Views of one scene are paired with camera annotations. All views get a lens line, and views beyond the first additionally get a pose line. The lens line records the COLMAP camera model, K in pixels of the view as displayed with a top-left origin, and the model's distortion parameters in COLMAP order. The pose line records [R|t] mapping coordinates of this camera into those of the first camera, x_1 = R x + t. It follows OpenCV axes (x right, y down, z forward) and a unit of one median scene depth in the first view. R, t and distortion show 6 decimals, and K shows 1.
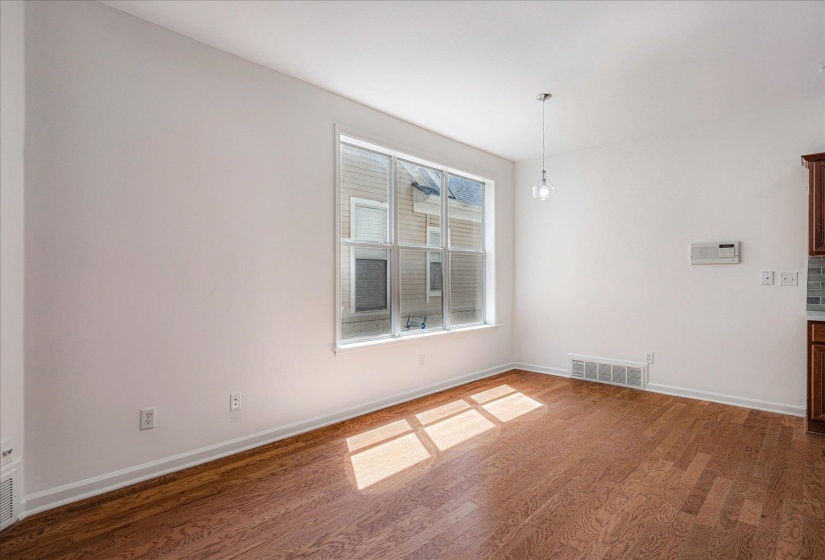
lens RADIAL K [[420.1, 0, 410.7], [0, 420.1, 277.5], [0, 0, 1]] dist [-0.002744, 0.003599]
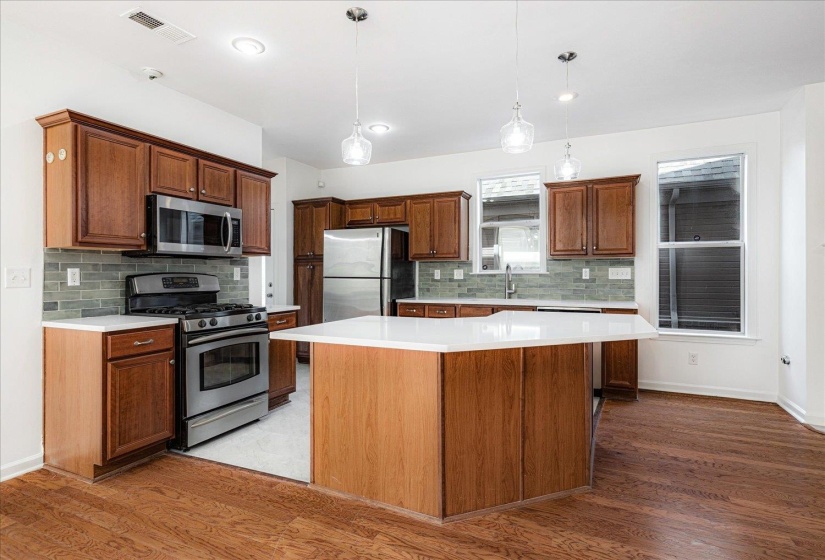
lens RADIAL K [[420.1, 0, 407.0], [0, 420.1, 274.0], [0, 0, 1]] dist [-0.002744, 0.003599]
pose [[-0.314310, -0.000792, 0.949320, 0.047514], [0.004392, 0.999988, 0.002288, -0.001722], [-0.949310, 0.004888, -0.314303, 0.628345]]
